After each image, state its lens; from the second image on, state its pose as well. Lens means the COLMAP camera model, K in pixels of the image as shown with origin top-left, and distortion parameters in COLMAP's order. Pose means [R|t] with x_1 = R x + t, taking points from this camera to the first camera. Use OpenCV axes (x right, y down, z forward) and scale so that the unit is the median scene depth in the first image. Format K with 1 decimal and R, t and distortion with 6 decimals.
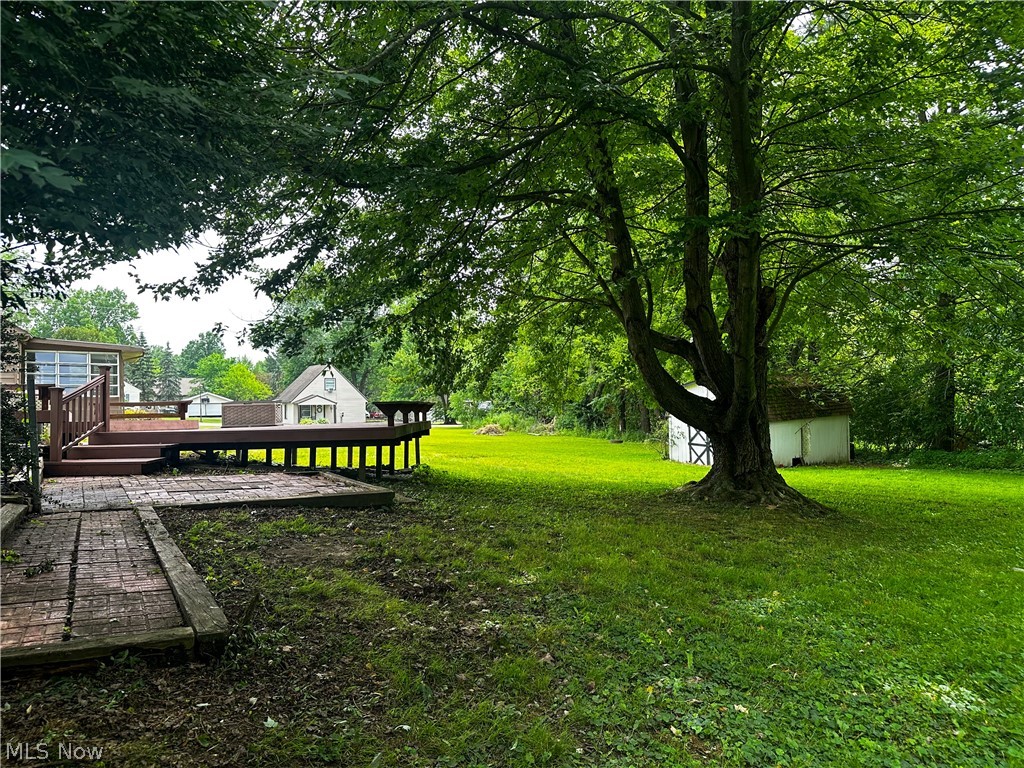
lens RADIAL K [[723.9, 0, 510.1], [0, 723.9, 389.3], [0, 0, 1]] dist [0.078632, -0.106945]
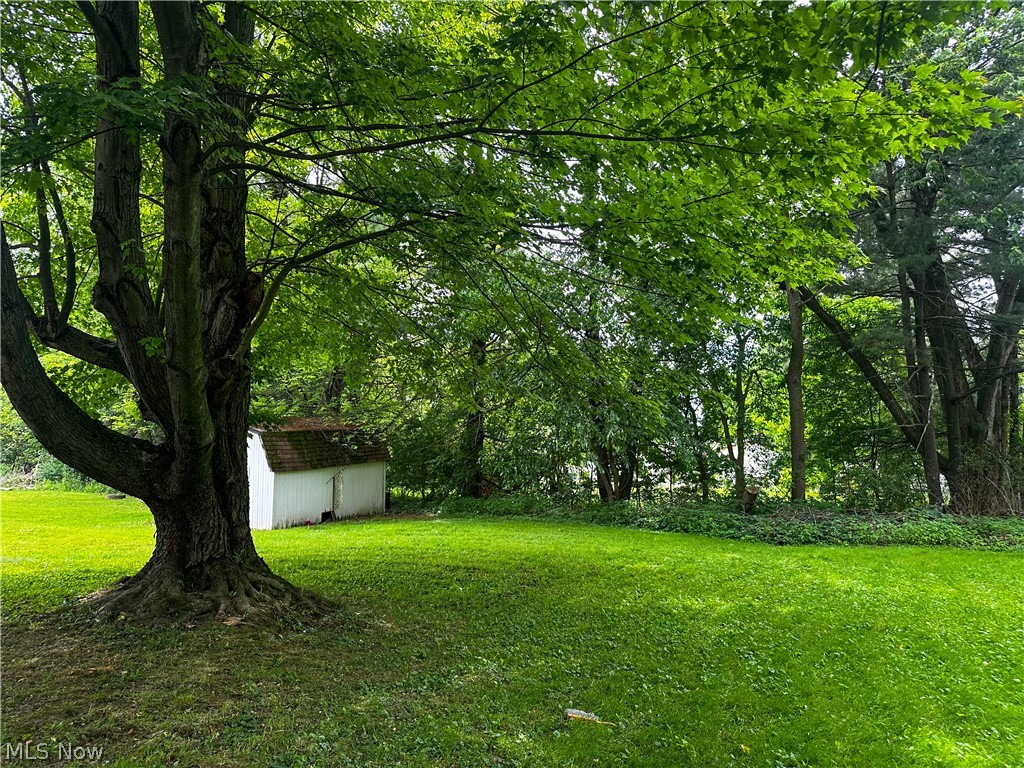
lens RADIAL K [[723.9, 0, 510.1], [0, 723.9, 389.3], [0, 0, 1]] dist [0.078632, -0.106945]
pose [[0.833507, 0.050379, 0.550208, 0.104939], [-0.017124, 0.997711, -0.065414, 0.002222], [-0.552244, 0.045101, 0.832462, 0.182077]]
